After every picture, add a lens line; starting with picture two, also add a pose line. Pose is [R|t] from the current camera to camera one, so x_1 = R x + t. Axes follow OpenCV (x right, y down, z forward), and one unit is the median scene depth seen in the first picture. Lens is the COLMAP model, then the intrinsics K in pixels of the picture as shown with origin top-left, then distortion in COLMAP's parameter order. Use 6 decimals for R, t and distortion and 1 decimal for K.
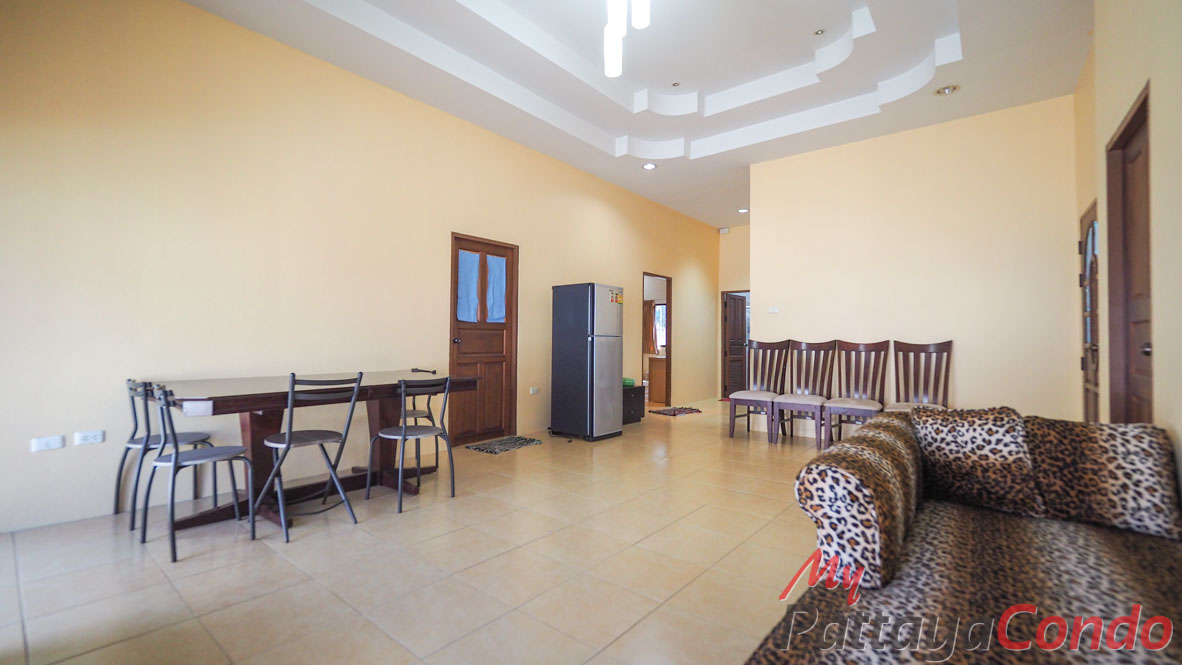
lens RADIAL K [[501.7, 0, 576.0], [0, 501.7, 330.1], [0, 0, 1]] dist [0.001455, -0.015731]
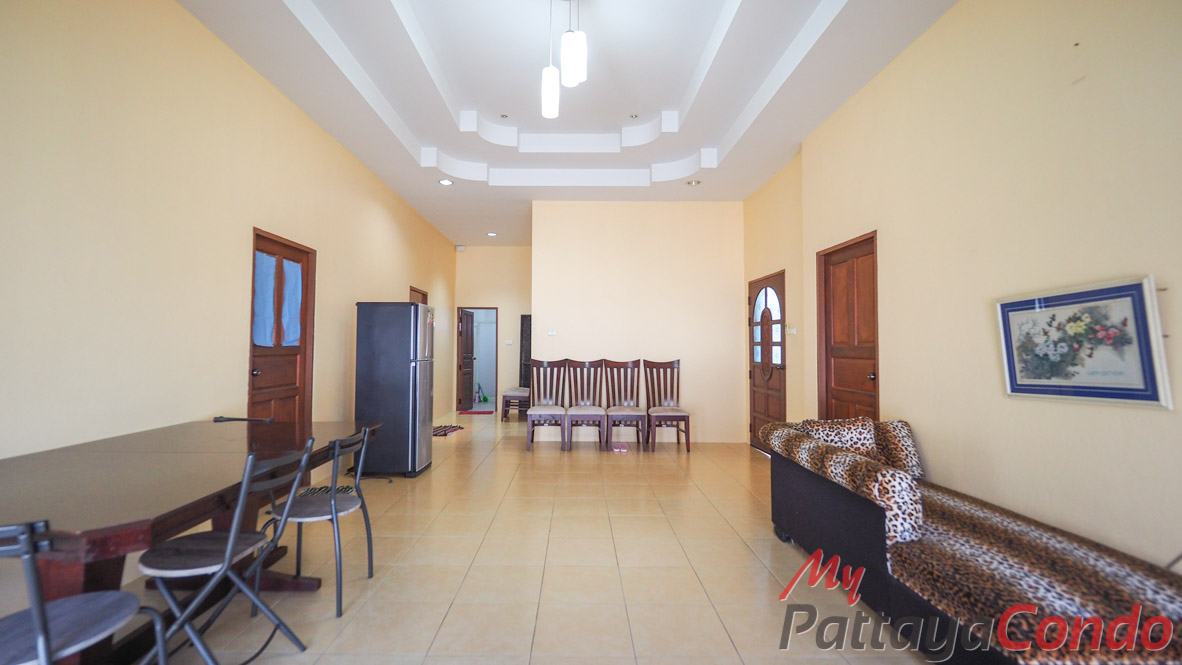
lens RADIAL K [[501.7, 0, 576.0], [0, 501.7, 330.1], [0, 0, 1]] dist [0.001455, -0.015731]
pose [[0.762020, 0.017666, 0.647313, -0.467984], [-0.012764, 0.999843, -0.012262, -0.051176], [-0.647428, 0.001082, 0.762126, 0.159243]]
